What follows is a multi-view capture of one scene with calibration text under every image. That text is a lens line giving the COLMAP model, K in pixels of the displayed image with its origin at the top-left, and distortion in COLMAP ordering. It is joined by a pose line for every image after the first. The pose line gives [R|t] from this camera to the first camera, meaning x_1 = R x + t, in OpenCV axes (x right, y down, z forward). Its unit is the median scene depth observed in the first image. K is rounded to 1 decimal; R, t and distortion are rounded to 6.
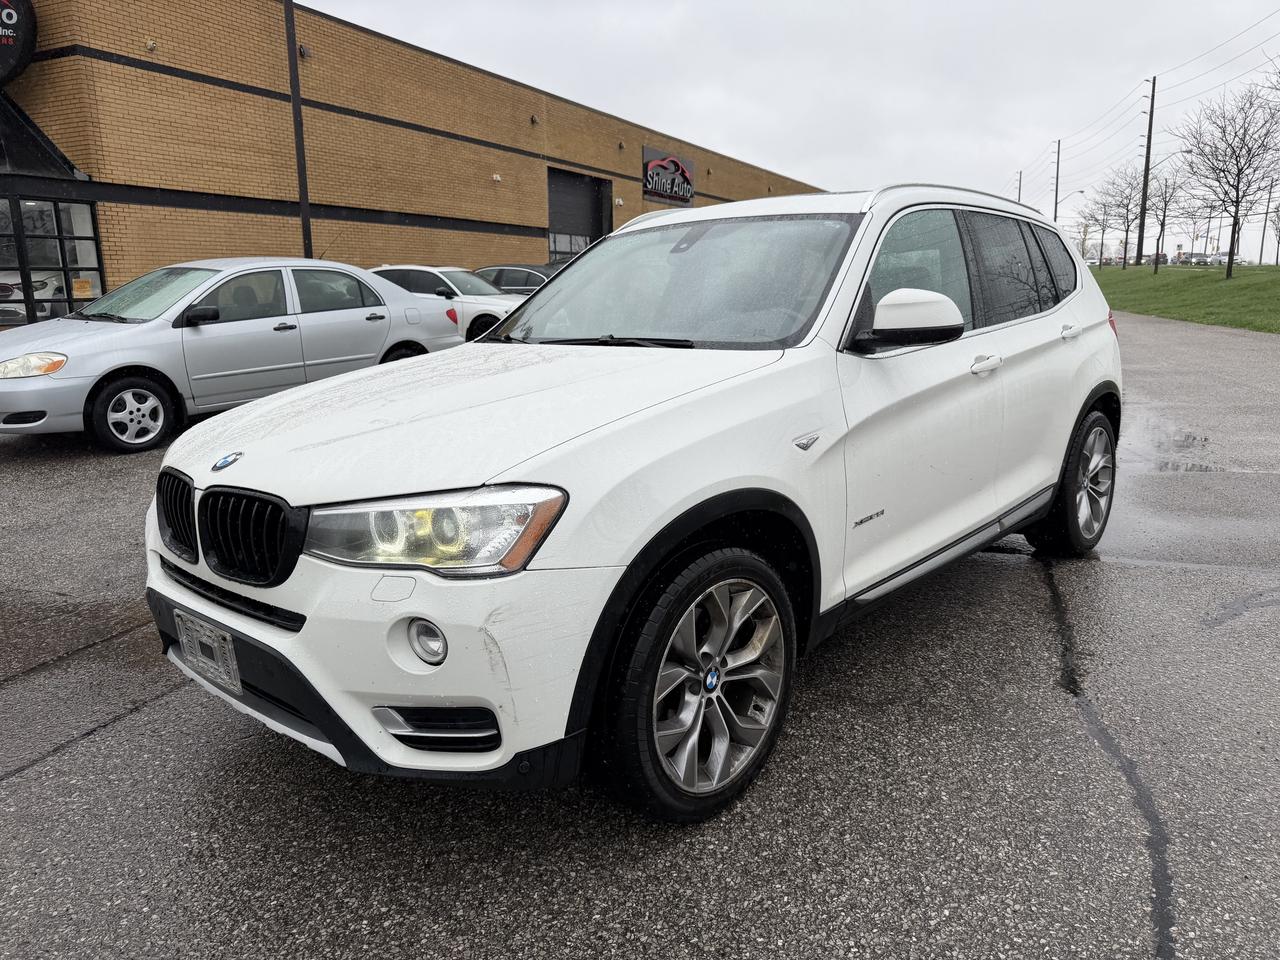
lens RADIAL K [[905.6, 0, 650.7], [0, 905.6, 485.5], [0, 0, 1]] dist [0.022169, -0.030505]
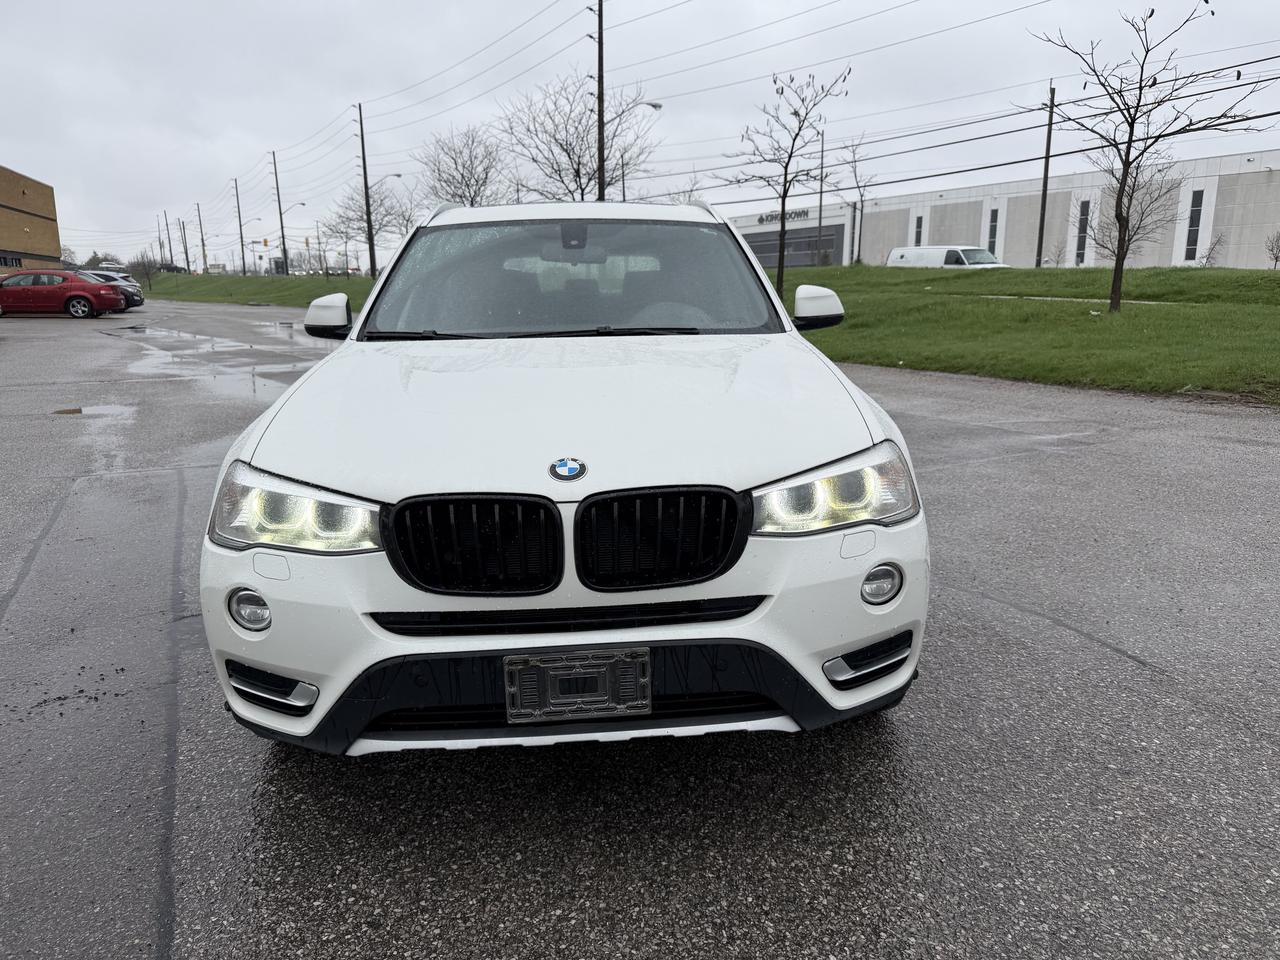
lens RADIAL K [[905.6, 0, 643.8], [0, 905.6, 489.7], [0, 0, 1]] dist [0.022169, -0.030505]
pose [[0.702728, -0.145579, 0.696405, -0.715830], [0.149303, 0.987221, 0.055714, -0.030672], [-0.695617, 0.064824, 0.715483, 0.224004]]
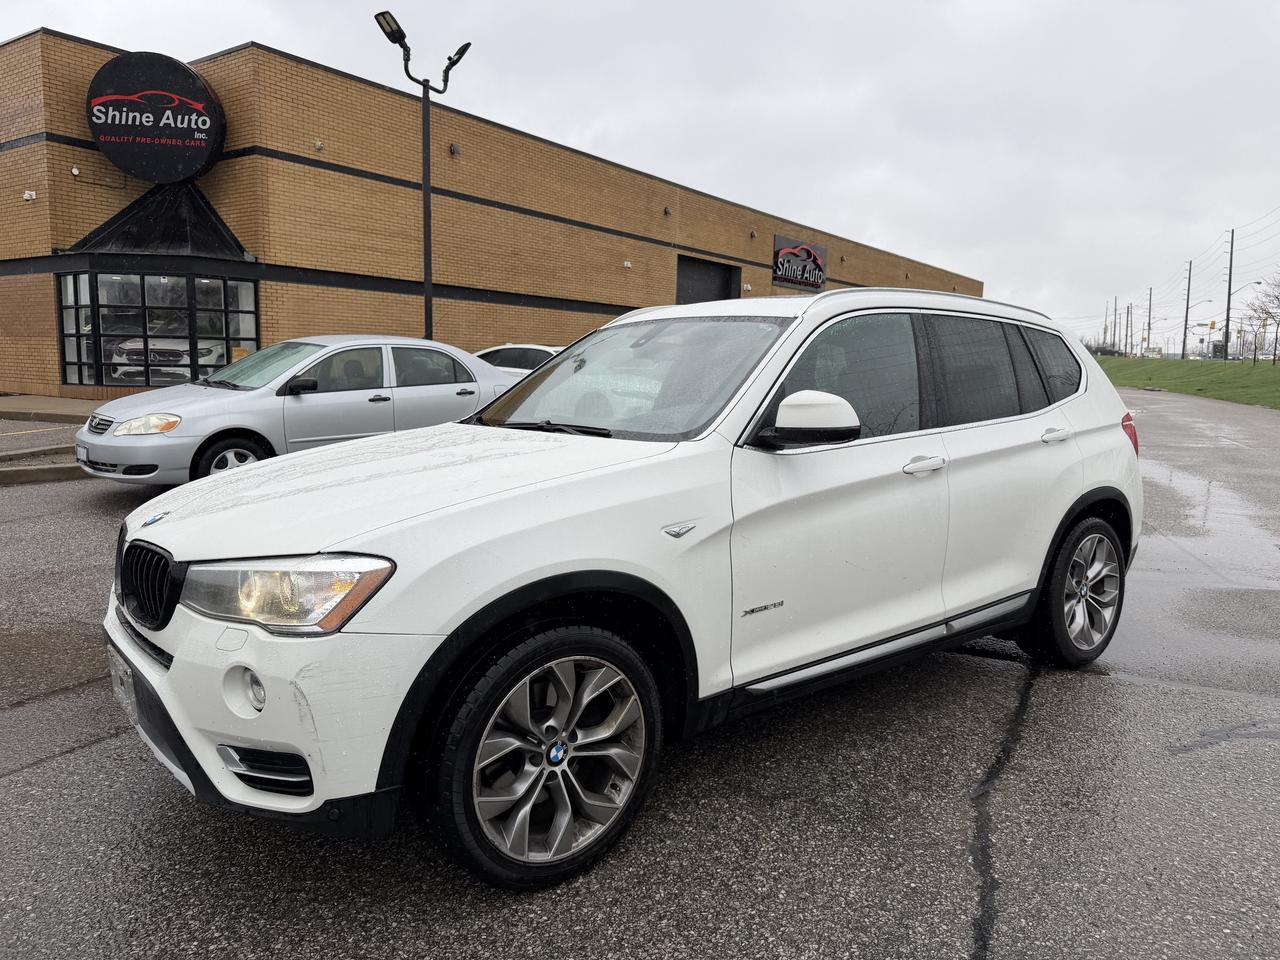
lens RADIAL K [[905.6, 0, 649.3], [0, 905.6, 477.6], [0, 0, 1]] dist [0.022169, -0.030505]
pose [[0.986826, 0.049097, -0.154157, 0.229405], [-0.063243, 0.994089, -0.088241, -0.011673], [0.148913, 0.096828, 0.984098, -0.035362]]
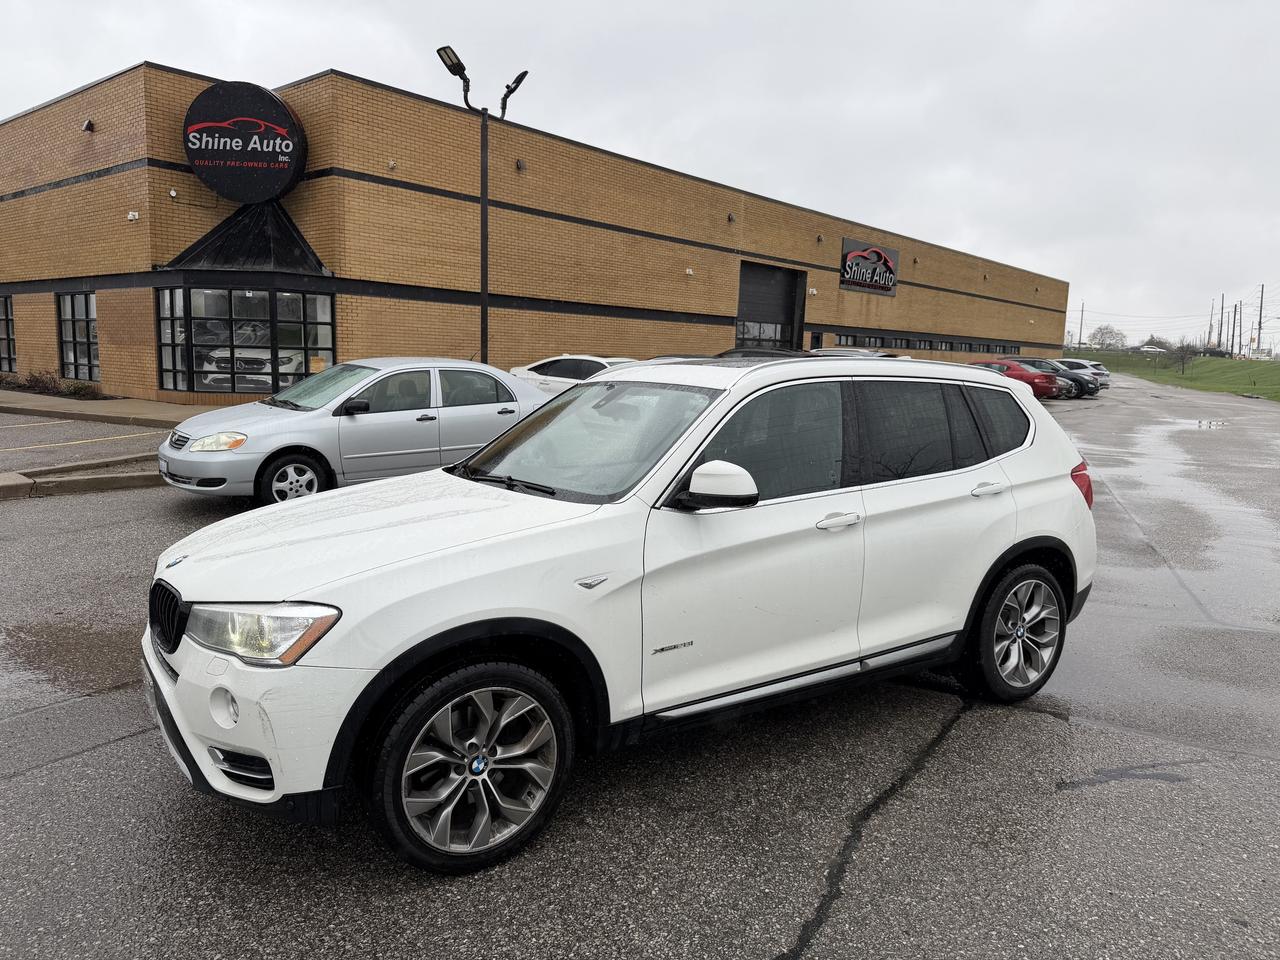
lens RADIAL K [[905.6, 0, 635.6], [0, 905.6, 484.4], [0, 0, 1]] dist [0.022169, -0.030505]
pose [[0.965403, 0.070888, -0.250941, 0.415491], [-0.090819, 0.993492, -0.068743, -0.080851], [0.244435, 0.089155, 0.965559, -0.162599]]
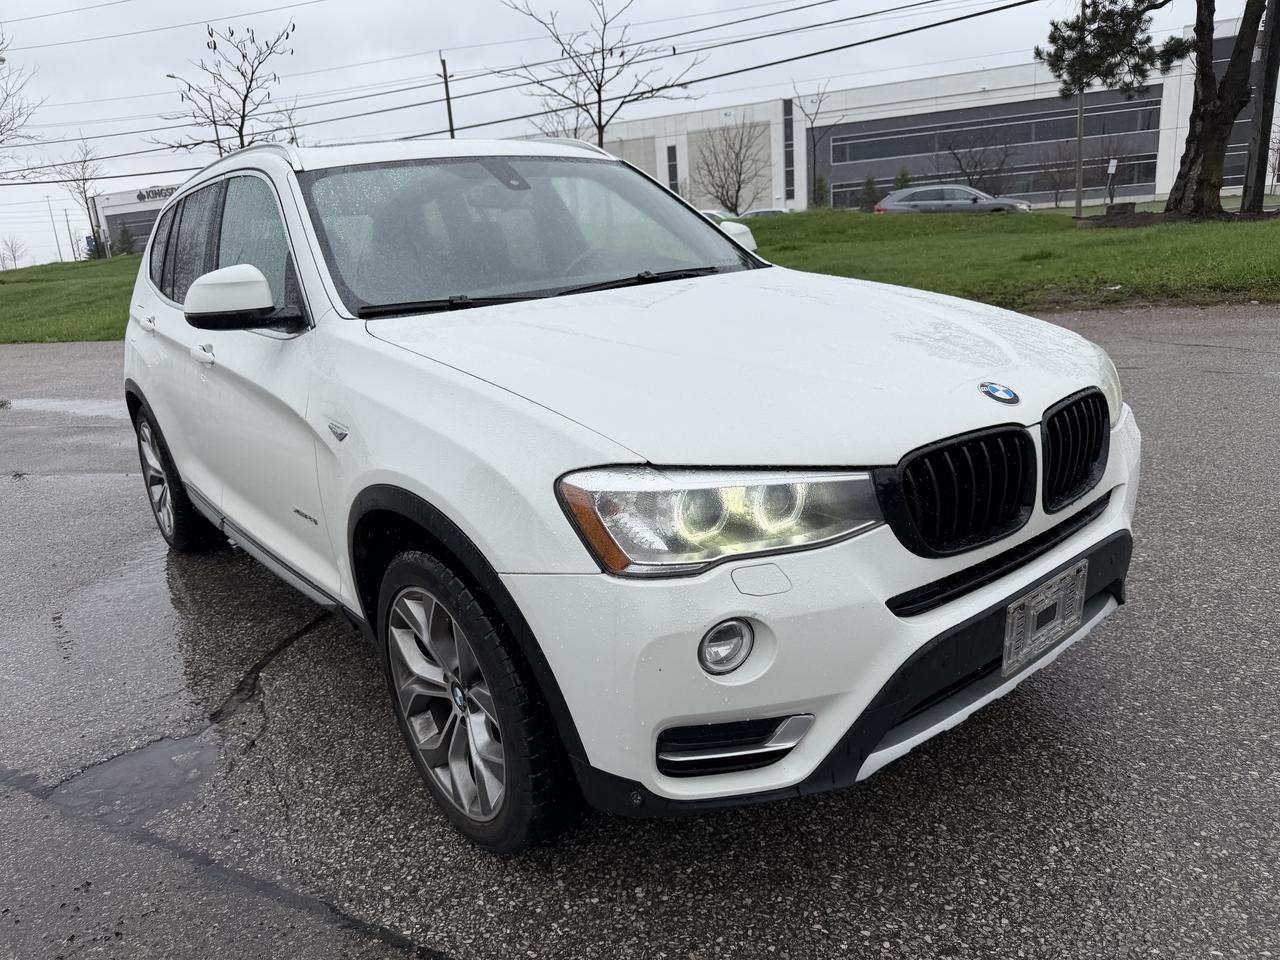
lens RADIAL K [[905.6, 0, 636.4], [0, 905.6, 487.0], [0, 0, 1]] dist [0.022169, -0.030505]
pose [[0.169587, -0.261900, 0.950078, -0.919768], [0.280939, 0.936889, 0.208117, -0.146029], [-0.944624, 0.231620, 0.232462, 0.792973]]
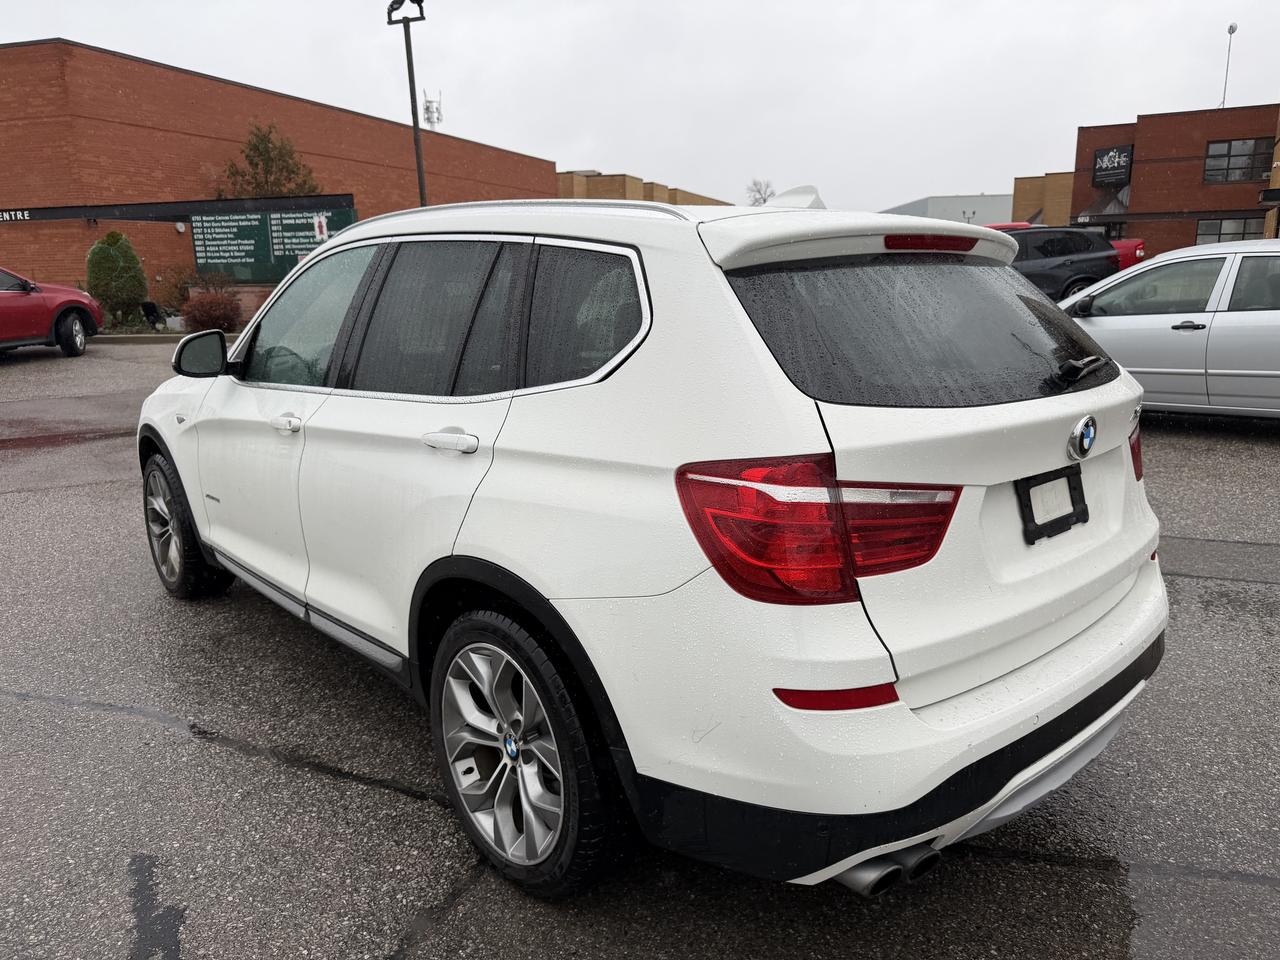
lens RADIAL K [[905.6, 0, 640.6], [0, 905.6, 474.8], [0, 0, 1]] dist [0.022169, -0.030505]
pose [[-0.090139, 0.238113, -0.967046, 1.271495], [-0.196935, 0.947564, 0.251672, -0.397498], [0.976264, 0.213131, -0.038520, 1.442331]]
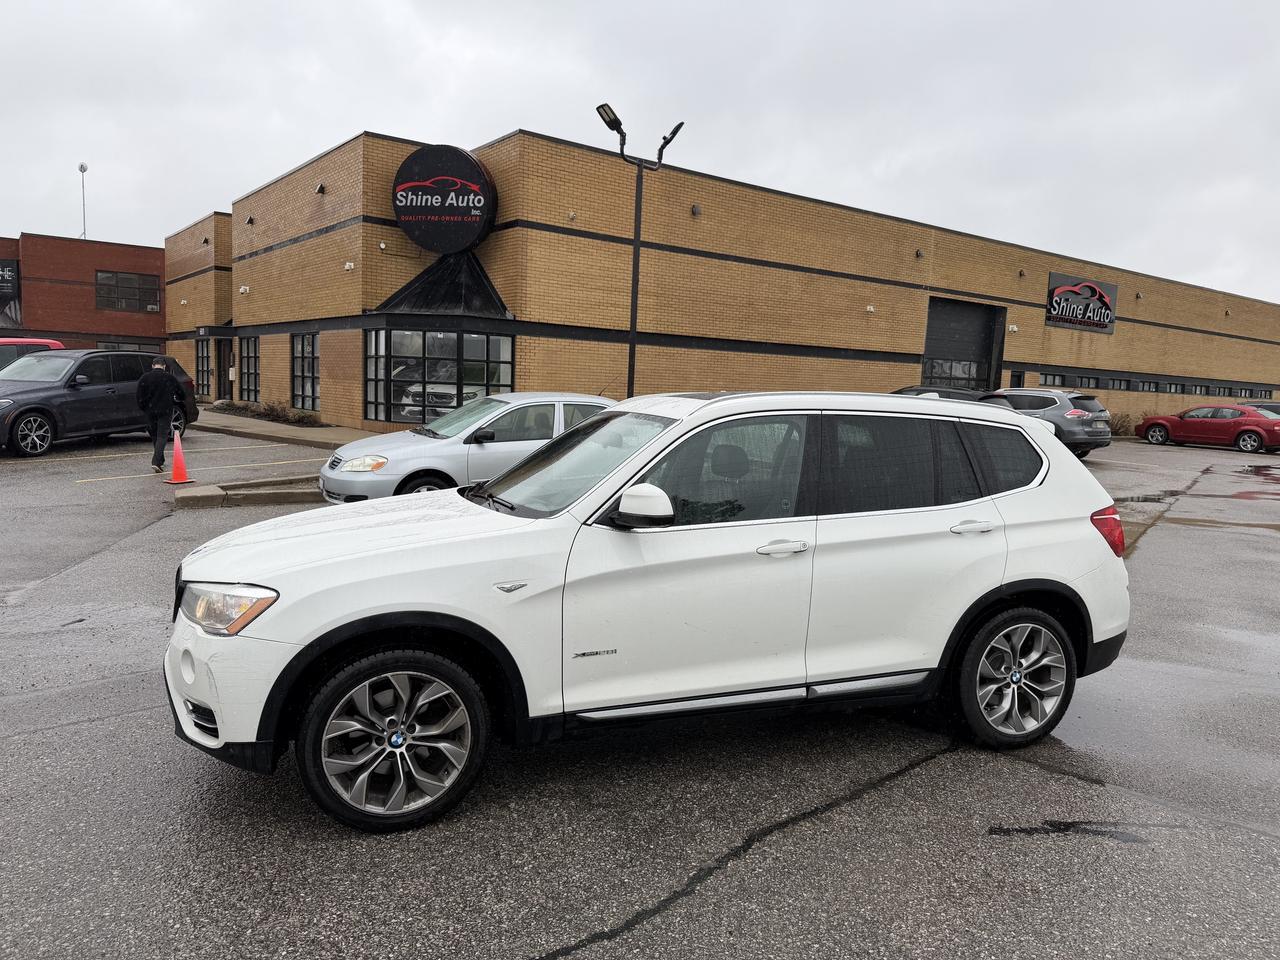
lens RADIAL K [[905.6, 0, 633.3], [0, 905.6, 487.9], [0, 0, 1]] dist [0.022169, -0.030505]
pose [[0.878689, 0.093771, -0.468094, 0.761005], [-0.147330, 0.985923, -0.079057, -0.091827], [0.454091, 0.138431, 0.880135, -0.132533]]
